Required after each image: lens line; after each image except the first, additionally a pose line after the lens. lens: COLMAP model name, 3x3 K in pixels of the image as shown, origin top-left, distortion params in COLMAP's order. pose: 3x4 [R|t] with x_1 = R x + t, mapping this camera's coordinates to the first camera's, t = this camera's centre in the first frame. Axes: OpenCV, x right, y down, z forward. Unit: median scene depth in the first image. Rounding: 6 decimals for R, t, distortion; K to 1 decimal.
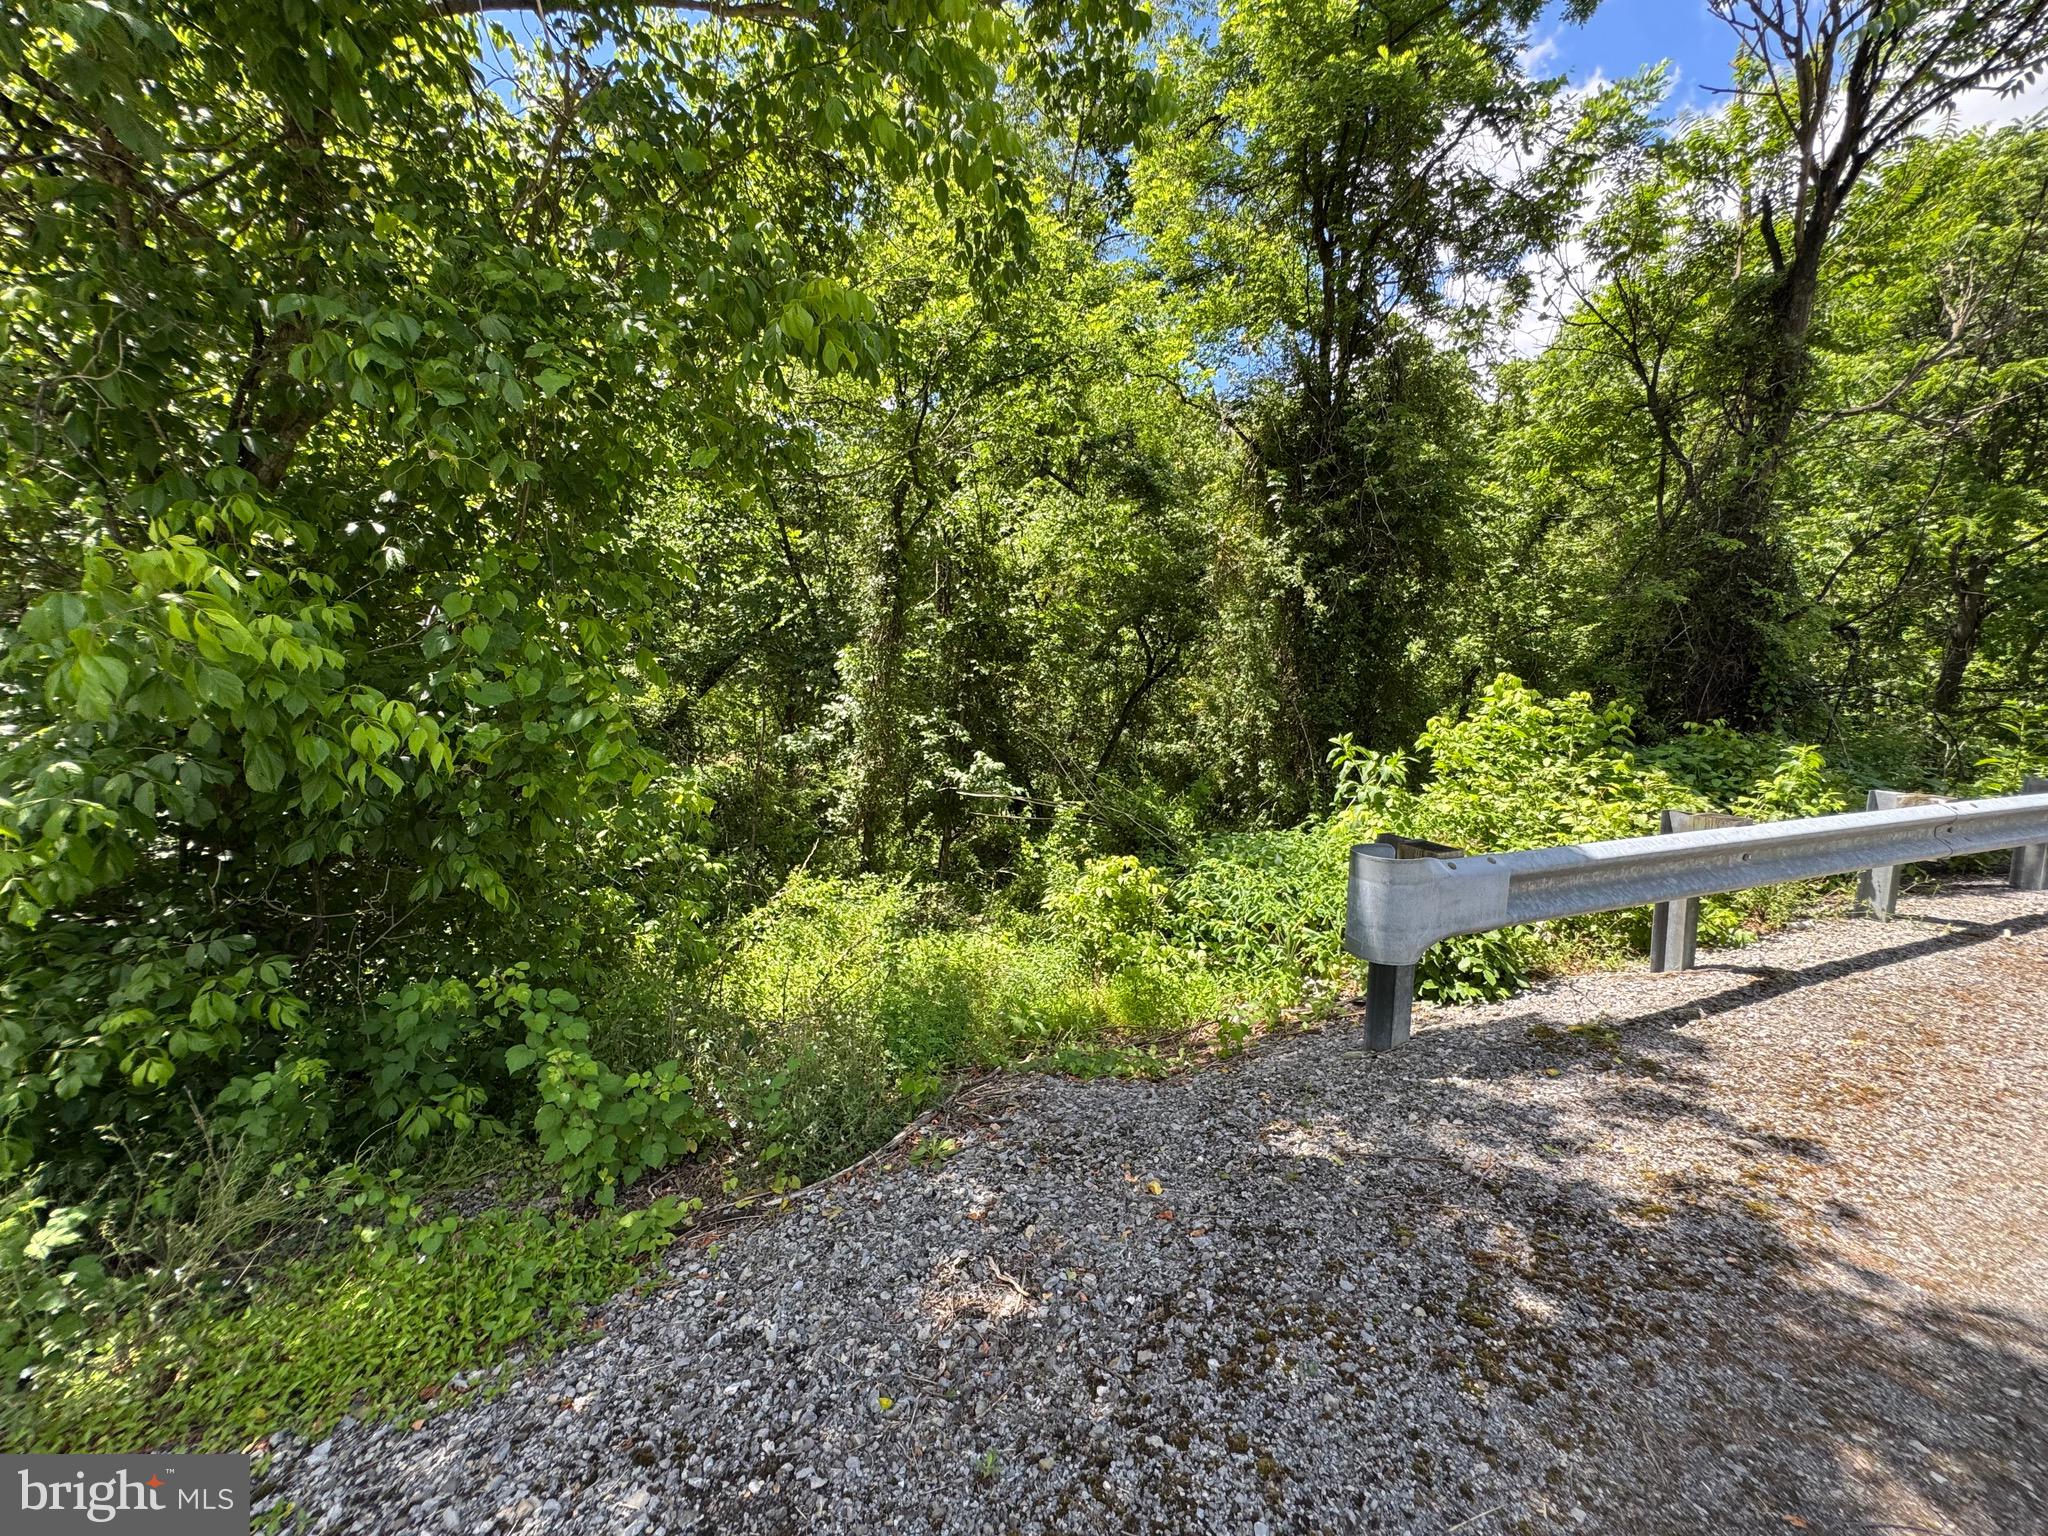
lens RADIAL K [[808.5, 0, 1028.4], [0, 808.5, 778.0], [0, 0, 1]] dist [-0.011664, 0.000727]
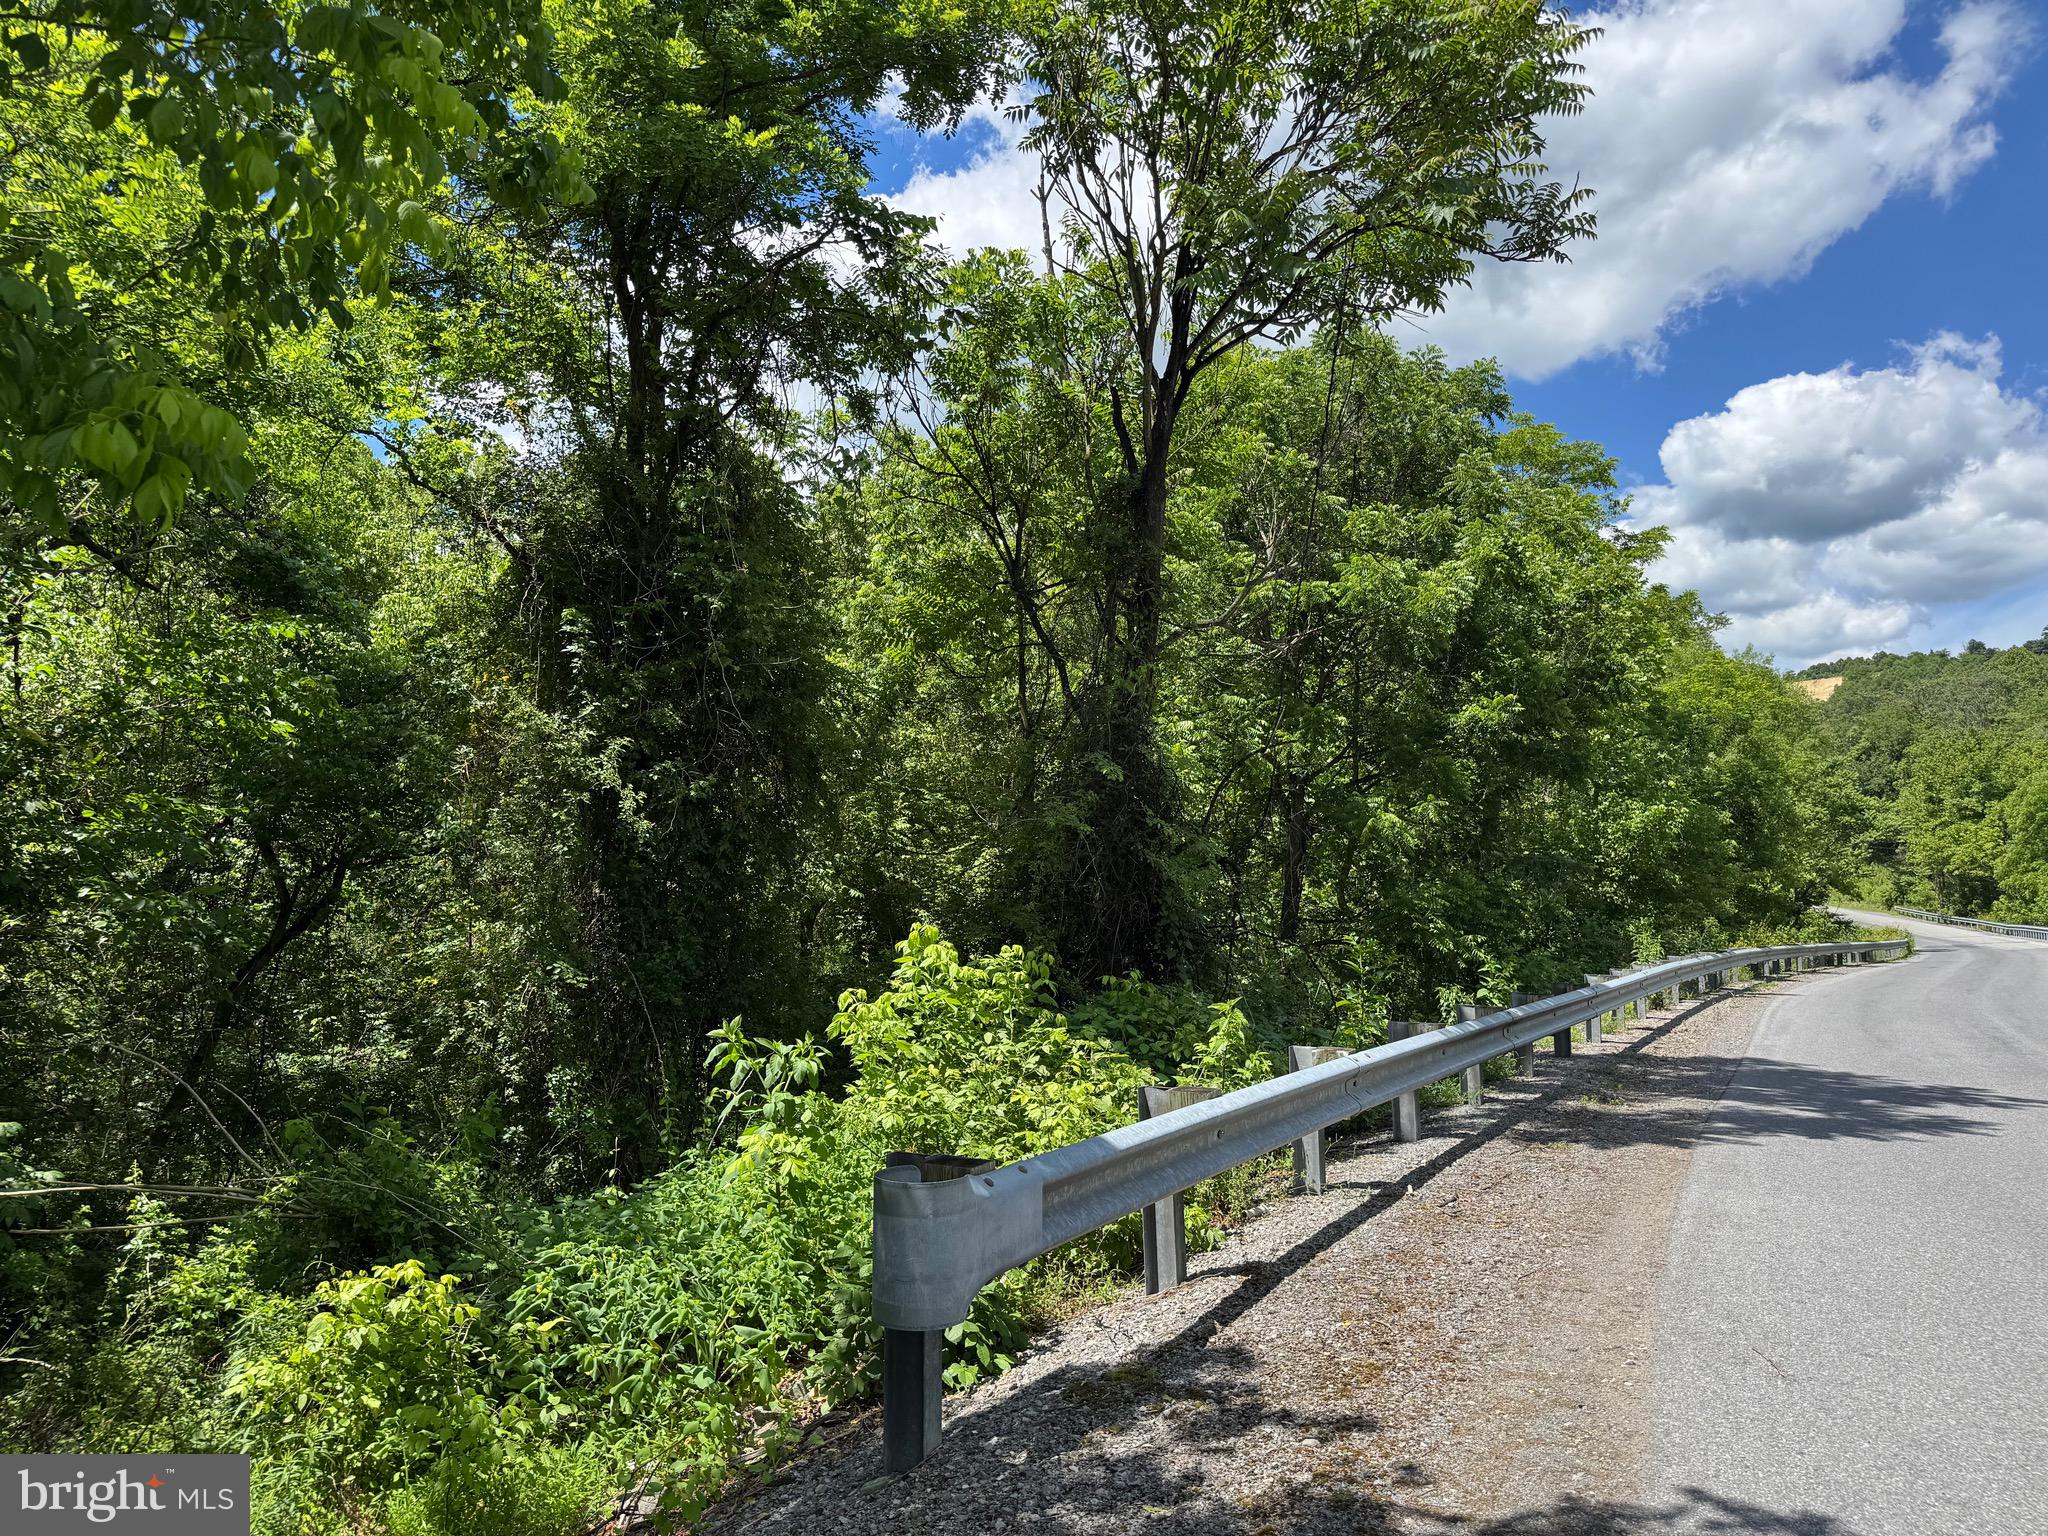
lens RADIAL K [[1419.8, 0, 1019.6], [0, 1419.8, 770.2], [0, 0, 1]] dist [0.008369, -0.007807]
pose [[0.781390, 0.048257, 0.622174, -0.162934], [0.092476, 0.977043, -0.191923, -0.007740], [-0.617153, 0.207503, 0.758989, -0.078942]]
